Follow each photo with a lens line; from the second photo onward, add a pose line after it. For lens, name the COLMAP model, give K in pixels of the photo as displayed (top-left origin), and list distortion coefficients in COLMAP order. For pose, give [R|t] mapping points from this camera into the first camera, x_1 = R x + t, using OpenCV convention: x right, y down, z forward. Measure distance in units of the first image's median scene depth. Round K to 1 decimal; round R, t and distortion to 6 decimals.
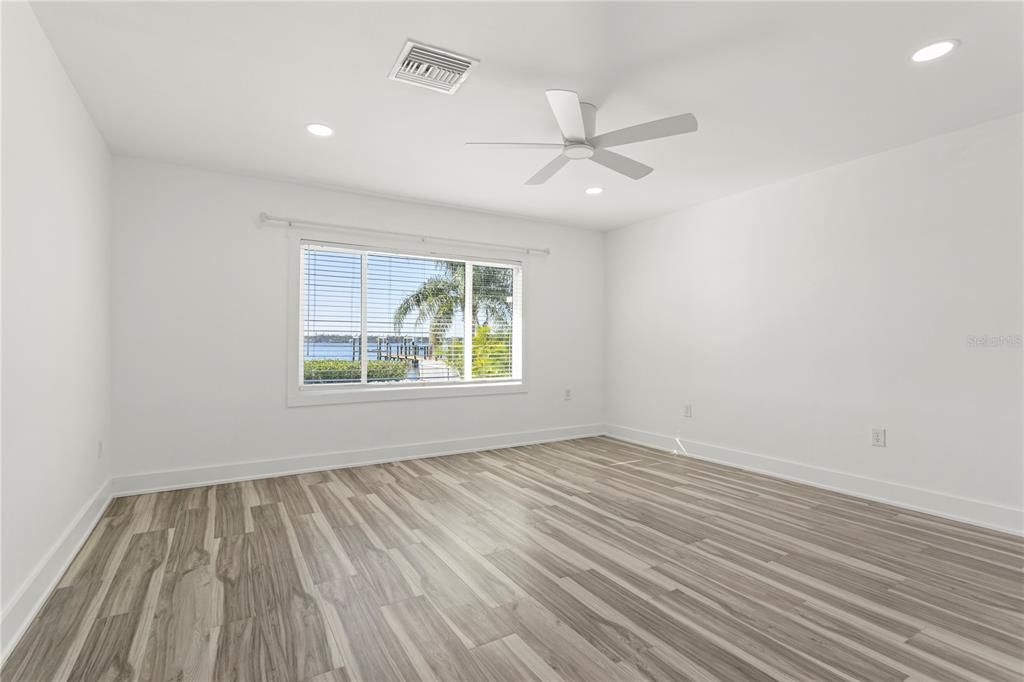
lens RADIAL K [[487.5, 0, 512.0], [0, 487.5, 341.0], [0, 0, 1]] dist [-0.005962, 0.000236]
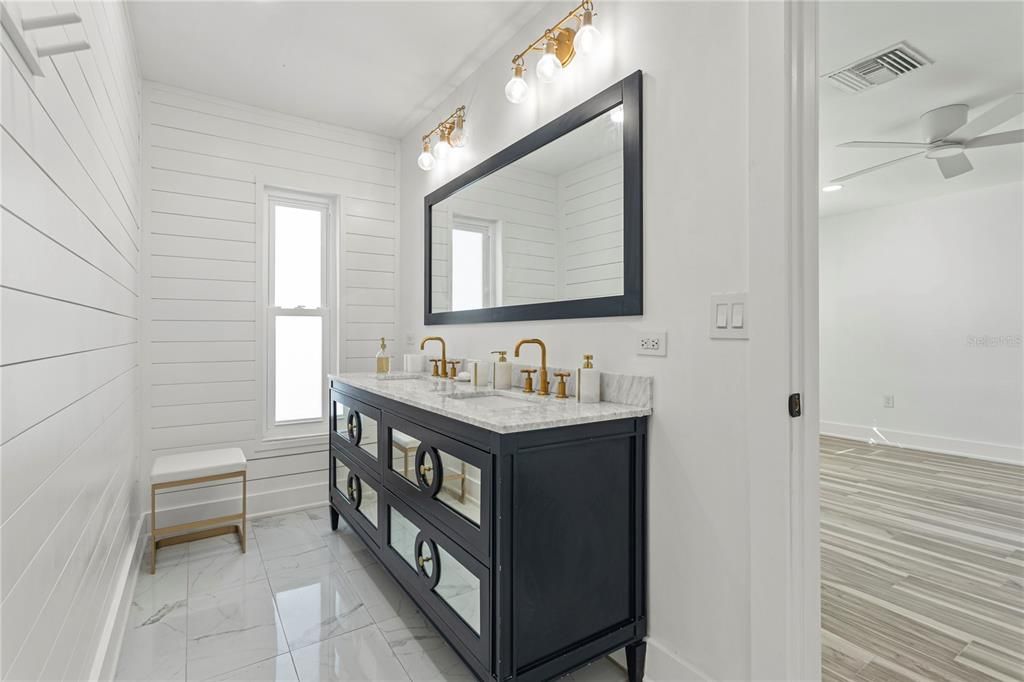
lens RADIAL K [[478.5, 0, 492.2], [0, 478.5, 333.7], [0, 0, 1]] dist [0.000219, -0.000086]
pose [[0.999998, -0.000281, -0.001999, -0.860898], [0.000278, 0.999998, -0.001912, 0.005371], [0.001999, 0.001911, 0.999996, -0.022803]]
